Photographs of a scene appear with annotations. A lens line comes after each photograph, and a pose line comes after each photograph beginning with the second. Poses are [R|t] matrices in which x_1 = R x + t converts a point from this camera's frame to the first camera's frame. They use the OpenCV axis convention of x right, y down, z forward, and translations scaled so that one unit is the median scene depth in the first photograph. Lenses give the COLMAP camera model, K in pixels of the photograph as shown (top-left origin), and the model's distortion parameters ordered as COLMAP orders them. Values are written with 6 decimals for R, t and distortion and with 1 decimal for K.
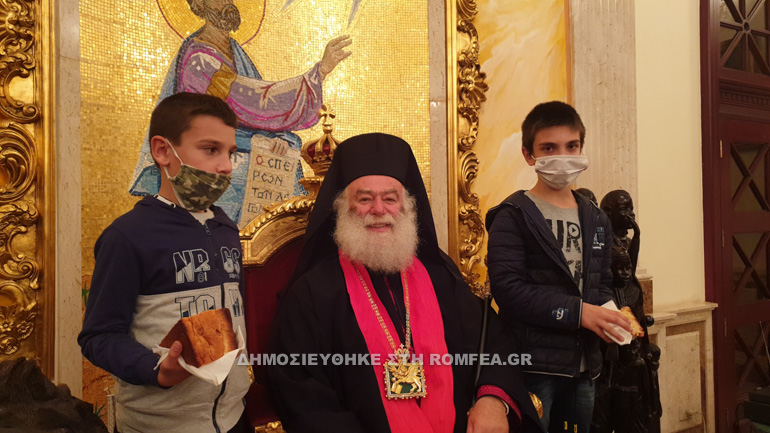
lens RADIAL K [[600.6, 0, 385.0], [0, 600.6, 216.5], [0, 0, 1]] dist [-0.000127, -0.006726]
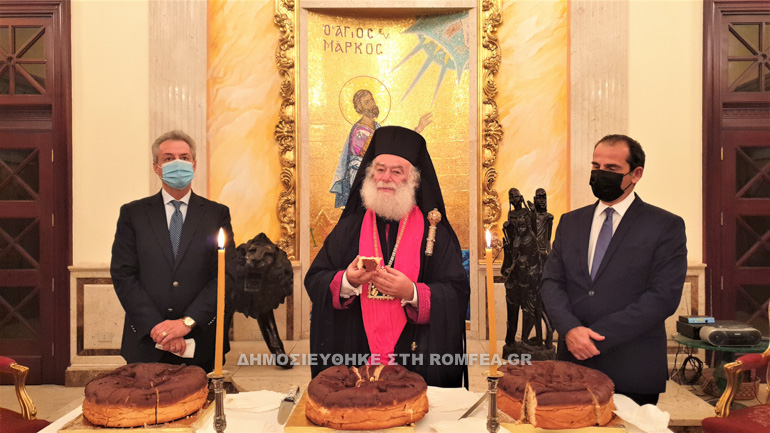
lens RADIAL K [[574.5, 0, 384.7], [0, 574.5, 236.9], [0, 0, 1]] dist [0.008759, -0.001900]
pose [[0.873190, 0.020398, -0.486954, 0.762862], [0.000044, 0.999120, 0.041932, 0.037799], [0.487381, -0.036636, 0.872421, -0.788788]]
